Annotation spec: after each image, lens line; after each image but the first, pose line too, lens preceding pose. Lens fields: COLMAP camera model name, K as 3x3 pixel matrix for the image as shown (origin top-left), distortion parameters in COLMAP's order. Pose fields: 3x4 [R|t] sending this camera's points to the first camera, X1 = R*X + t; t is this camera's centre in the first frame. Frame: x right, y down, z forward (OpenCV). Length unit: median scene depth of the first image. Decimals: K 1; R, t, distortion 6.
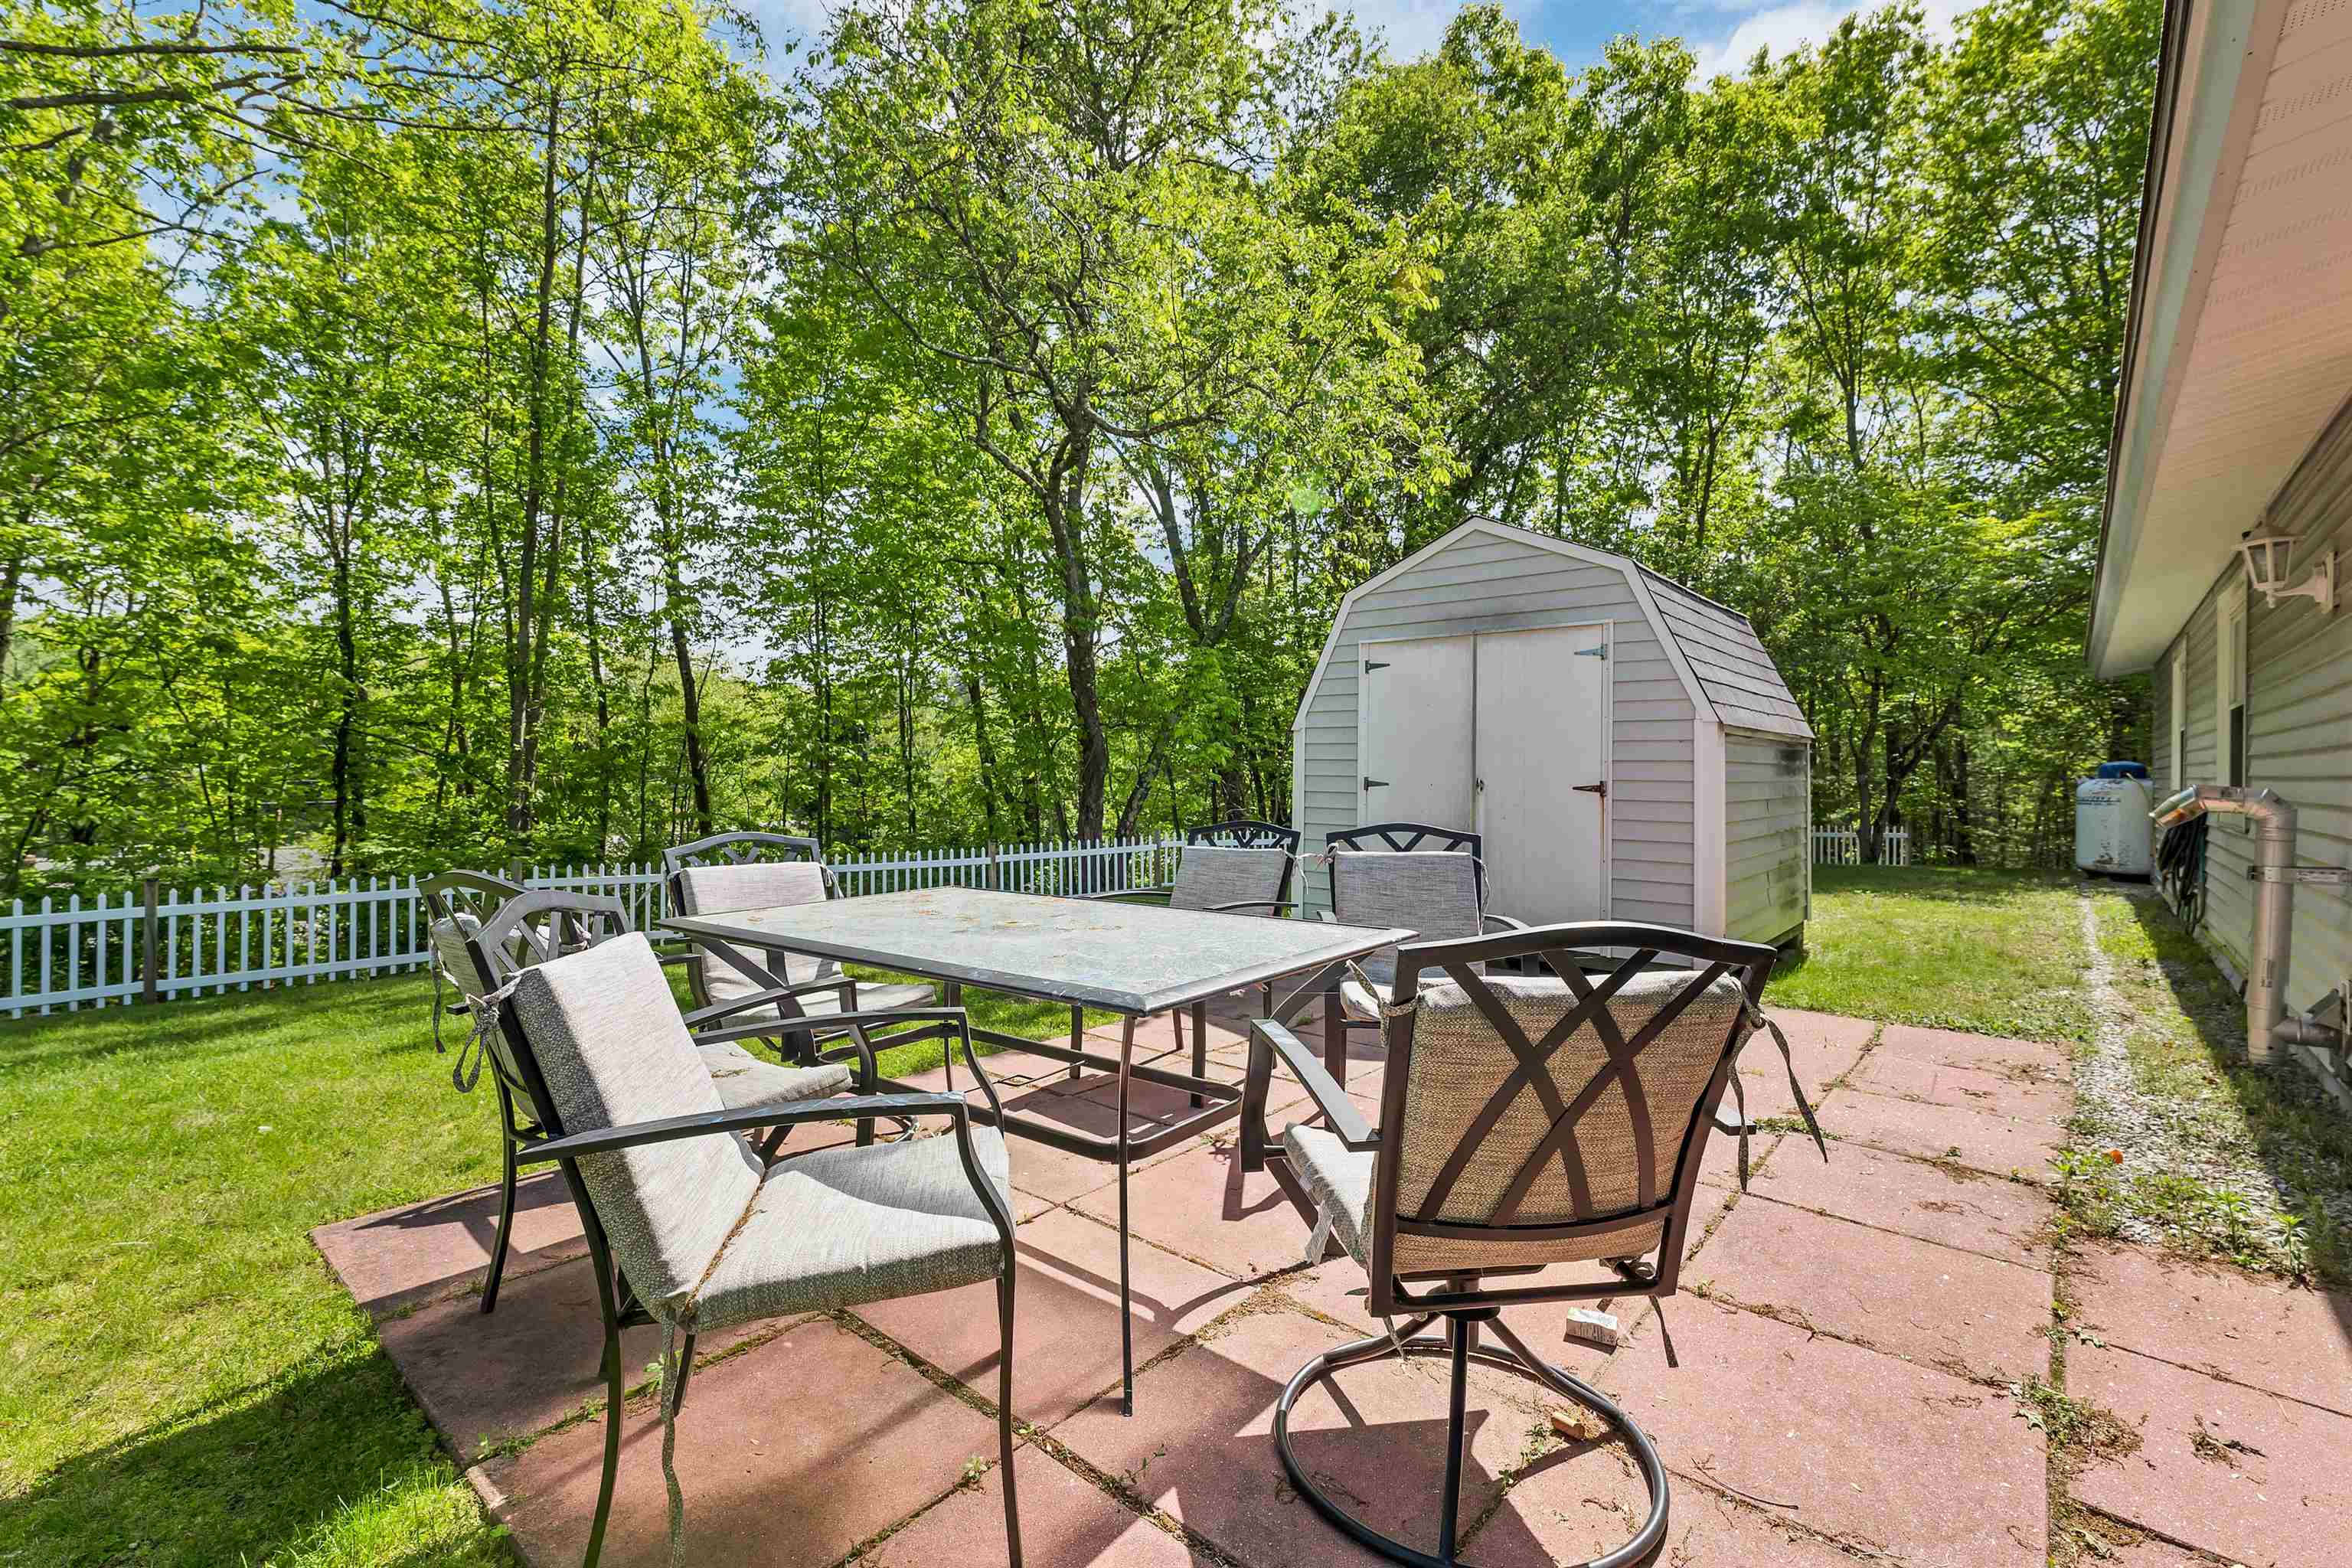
lens RADIAL K [[1034.3, 0, 1168.9], [0, 1034.3, 759.4], [0, 0, 1]] dist [0.003379, -0.000142]
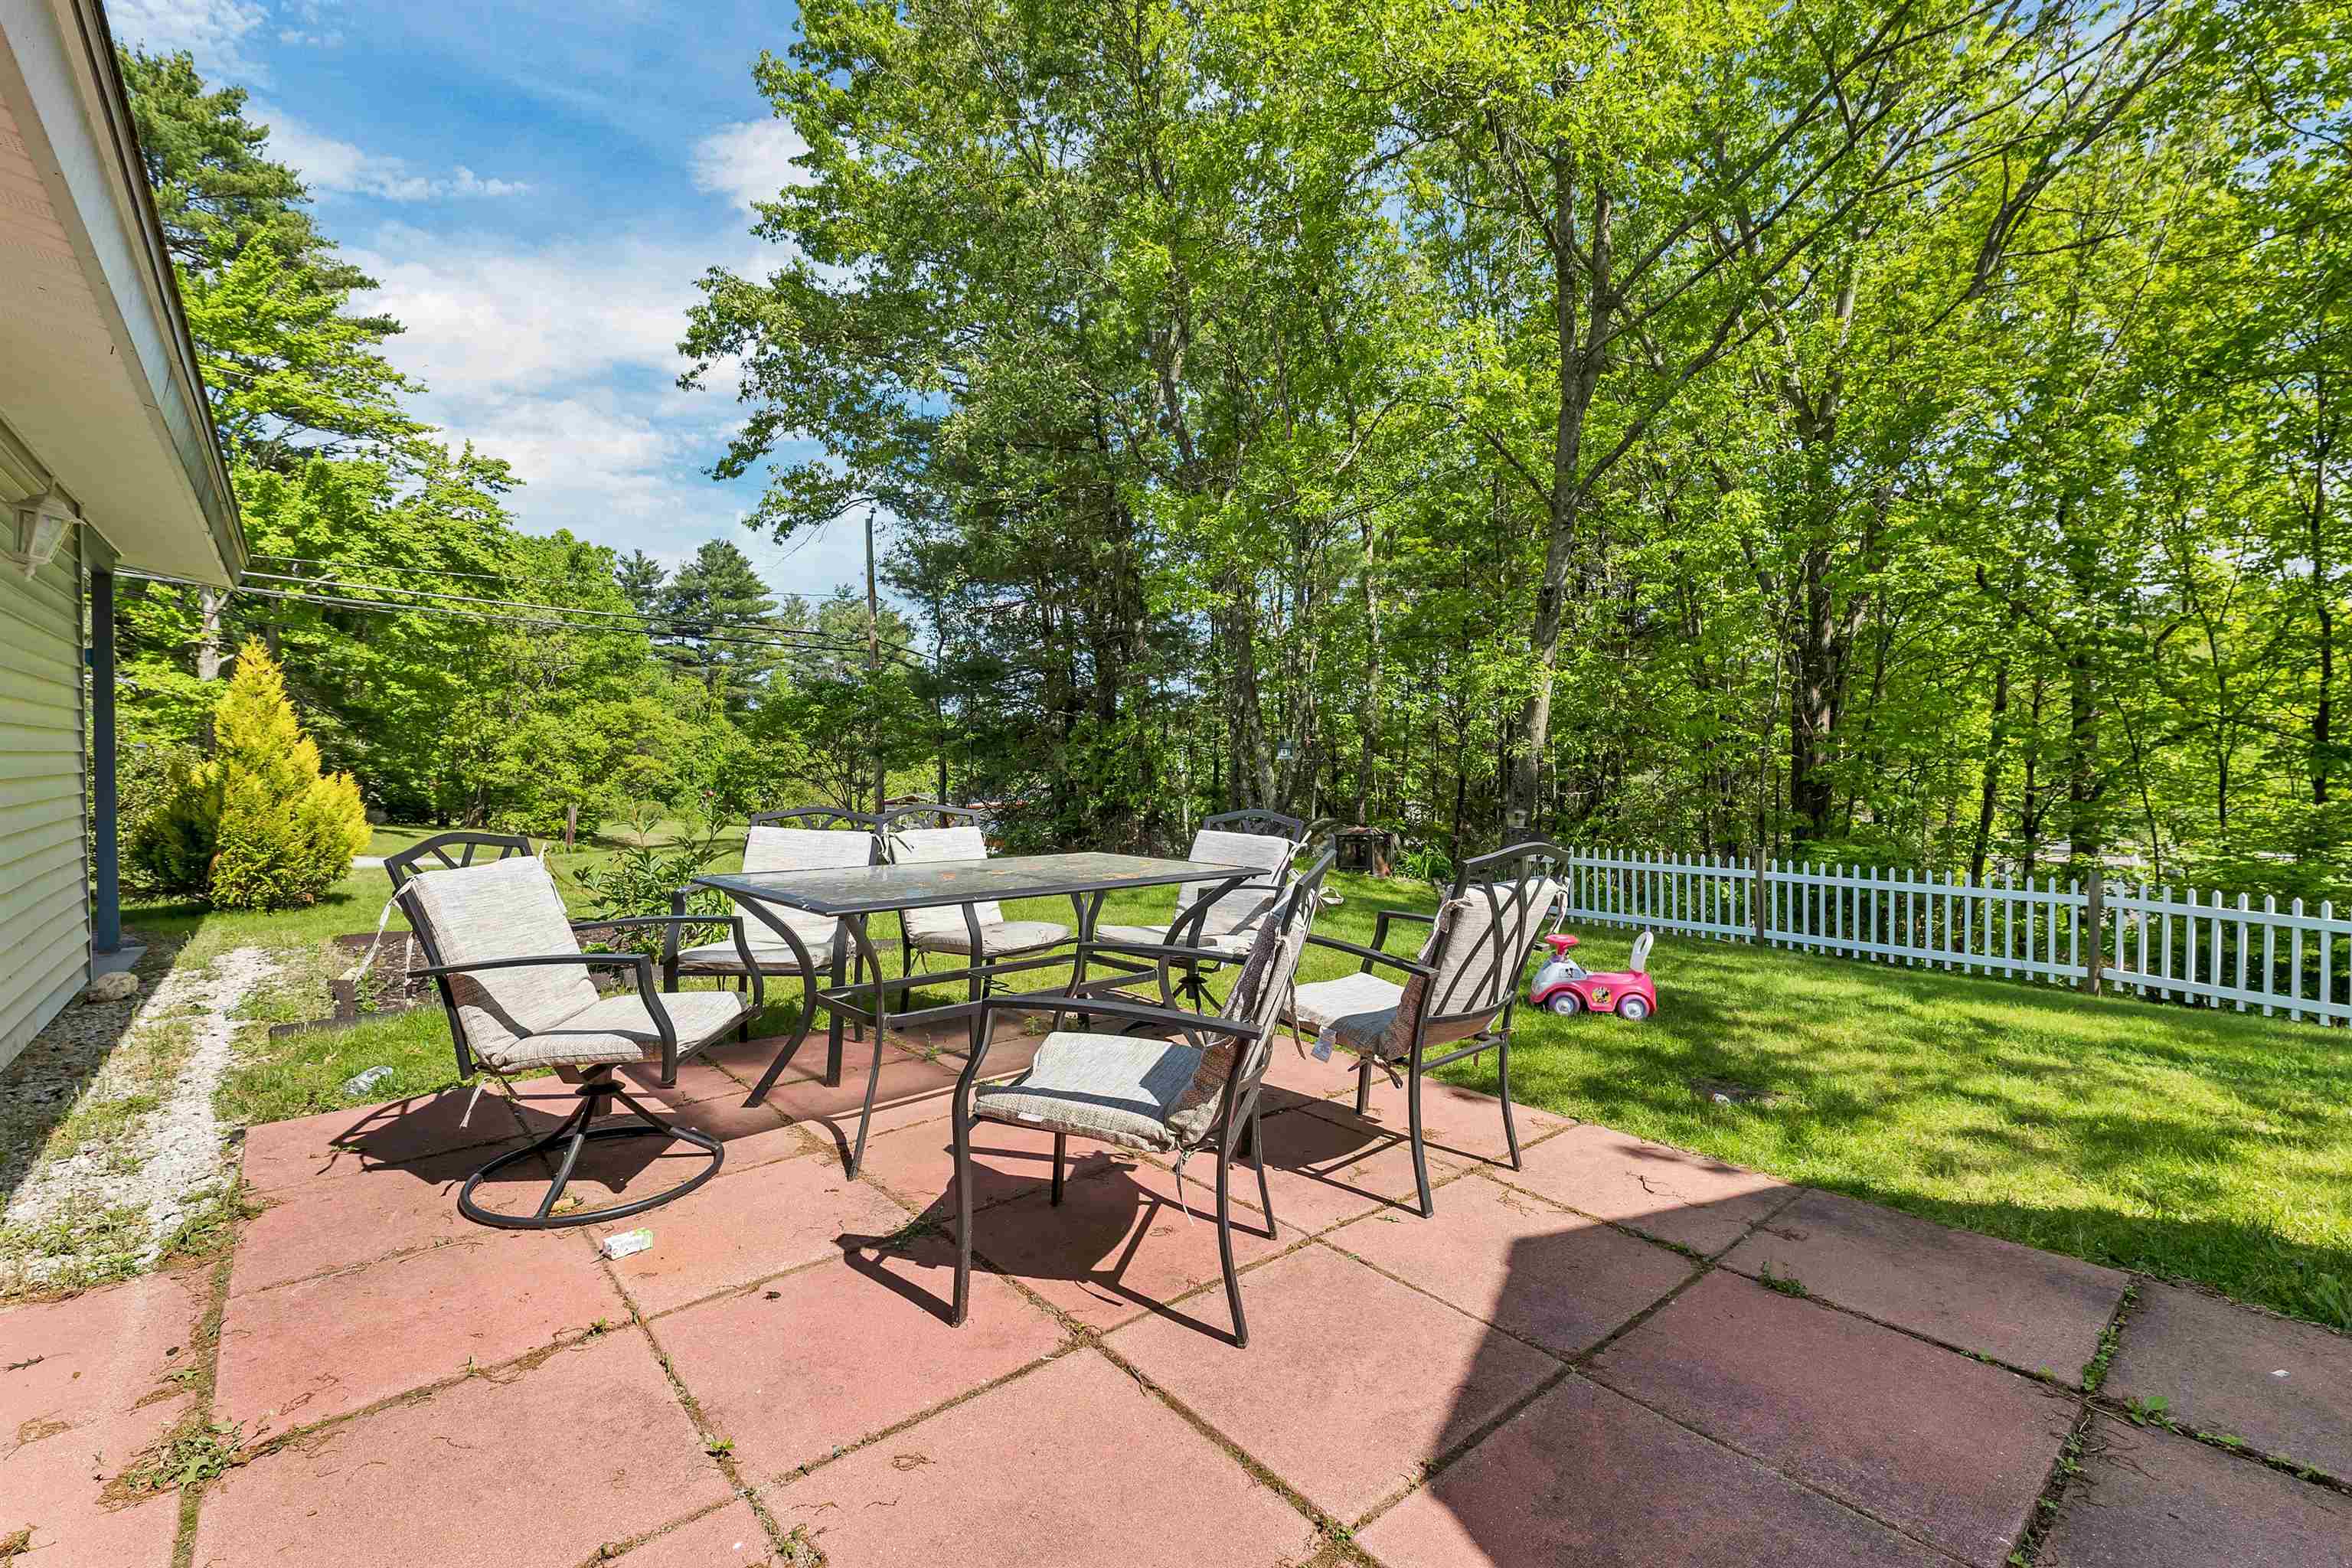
lens RADIAL K [[1034.3, 0, 1168.9], [0, 1034.3, 759.4], [0, 0, 1]] dist [0.003379, -0.000142]
pose [[-0.138321, 0.003024, -0.990383, 0.331967], [-0.003043, 0.999989, 0.003479, 0.002401], [0.990383, 0.003494, -0.138310, 0.398906]]
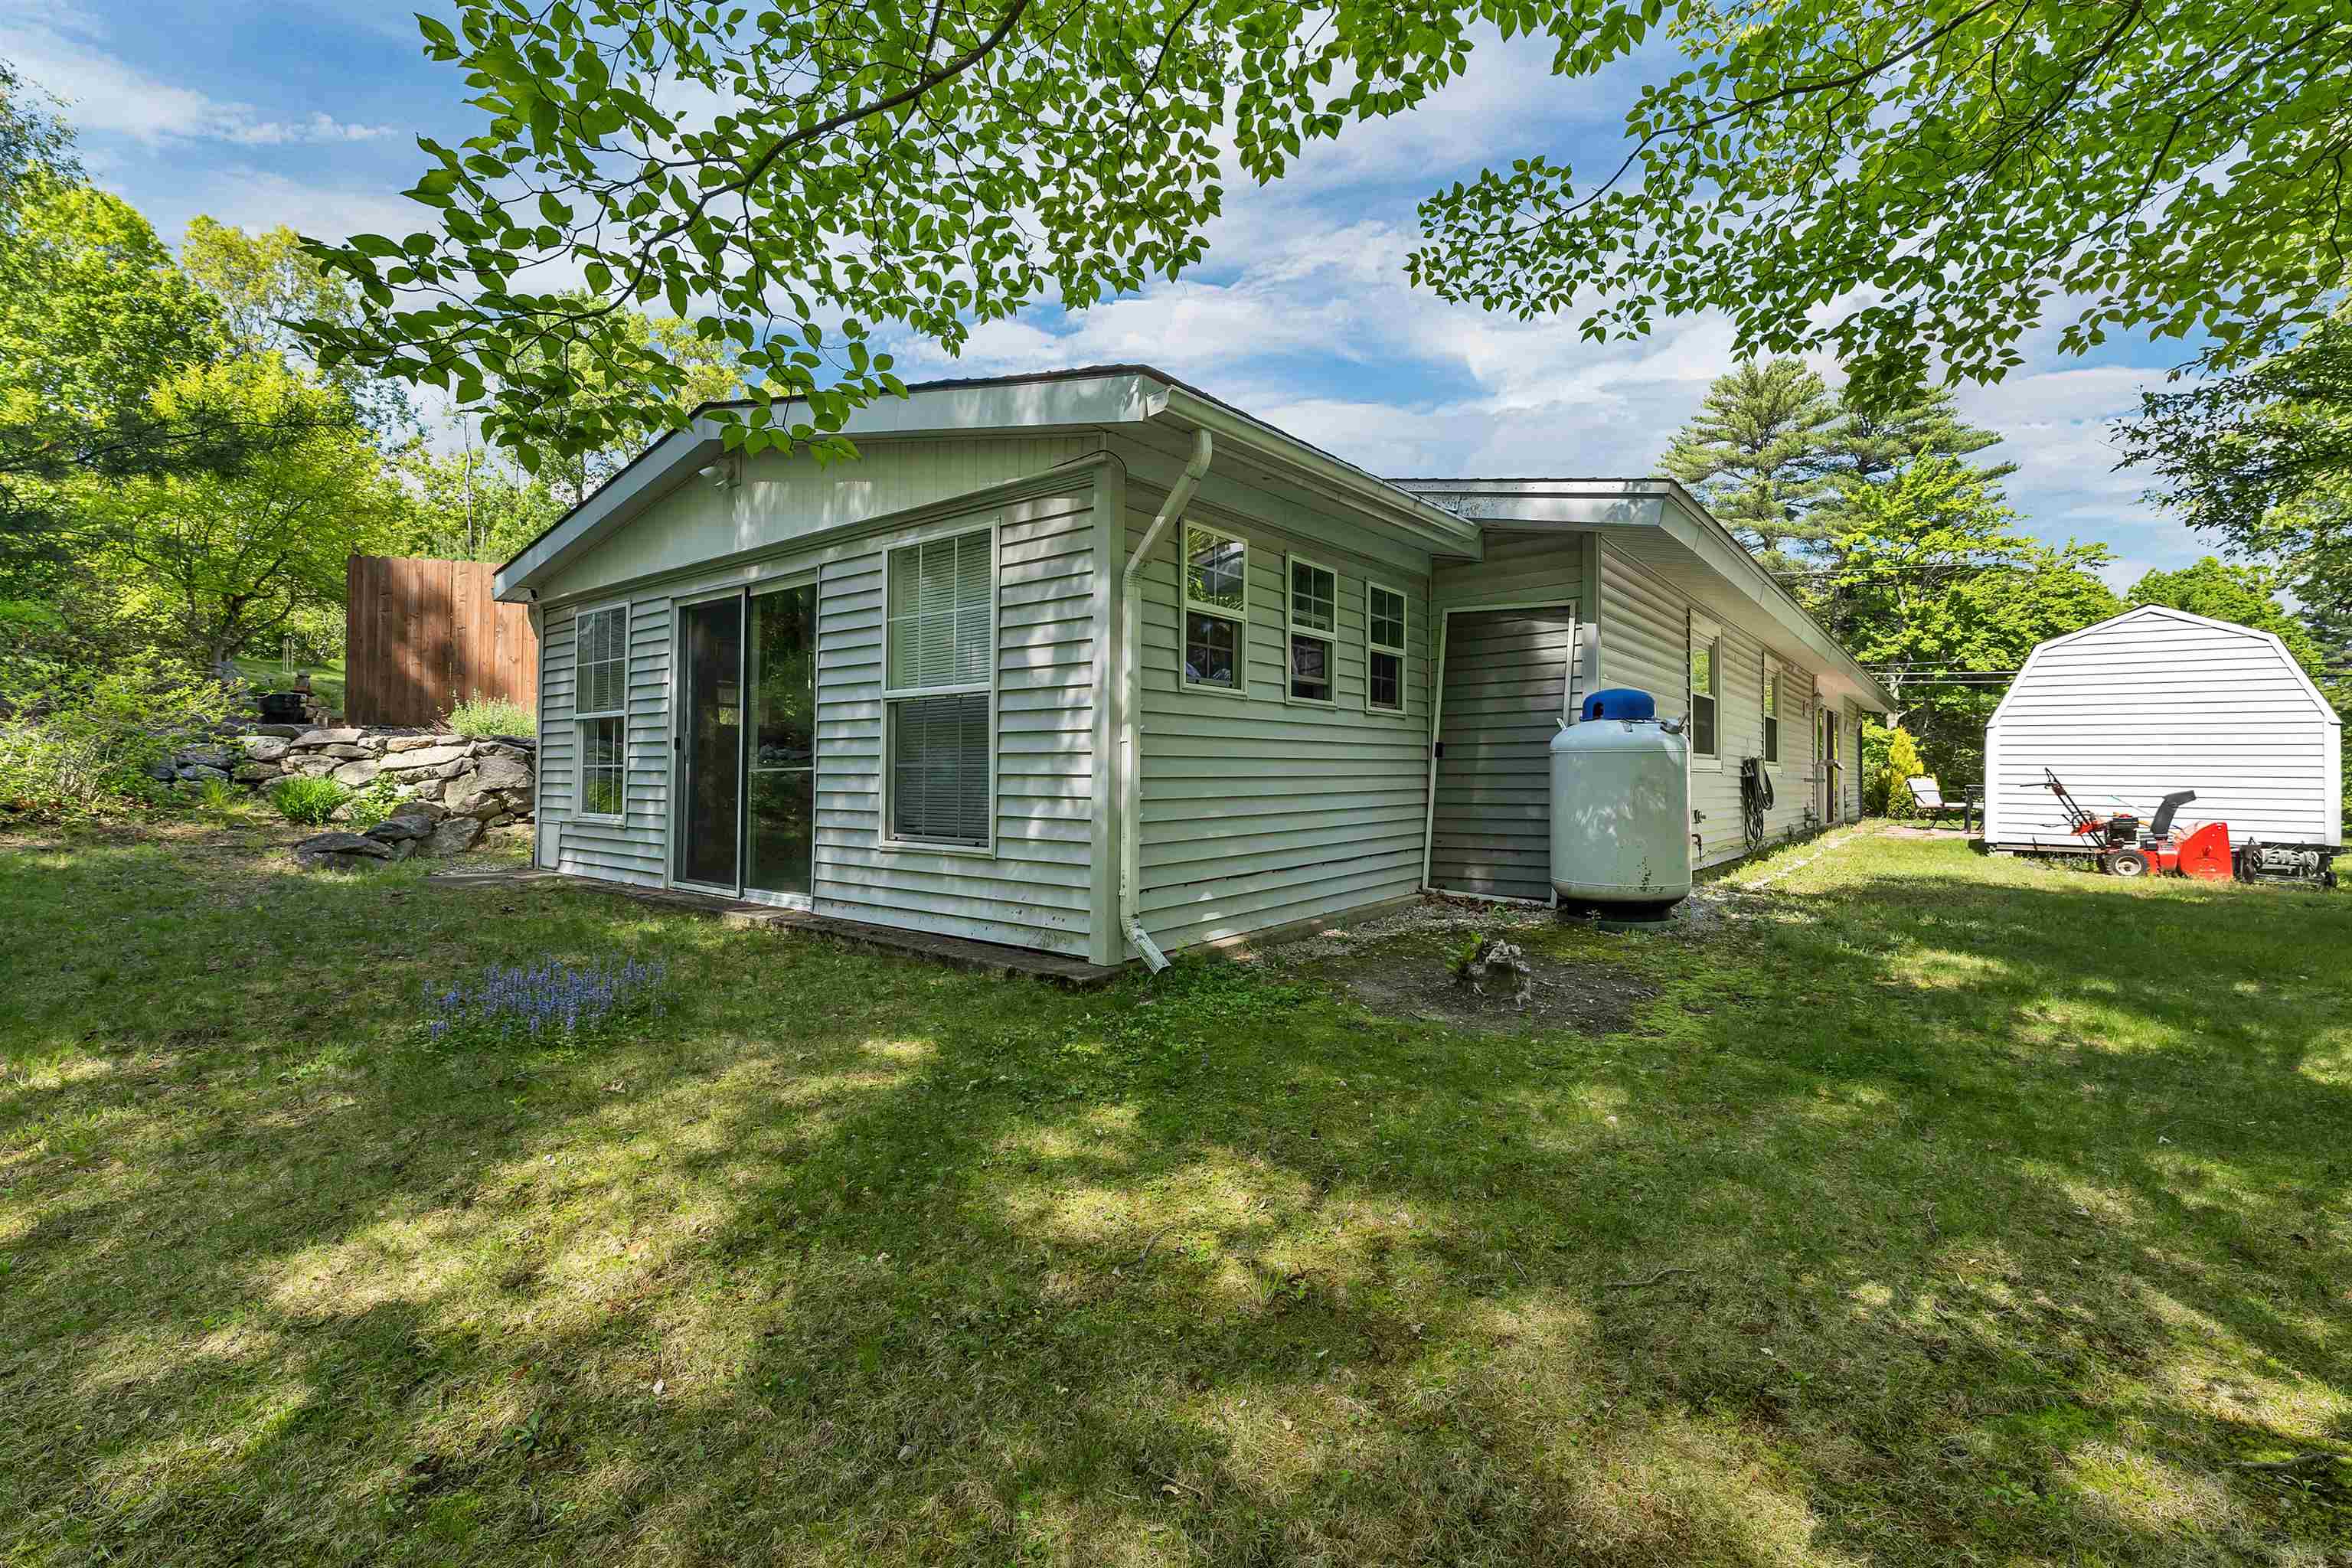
lens RADIAL K [[977.5, 0, 1184.6], [0, 977.5, 767.5], [0, 0, 1]] dist [0.001691, -0.000142]
pose [[-0.998465, -0.005897, -0.055070, 0.705548], [-0.005507, 0.999959, -0.007237, 0.012749], [0.055110, -0.006922, -0.998456, 0.867664]]
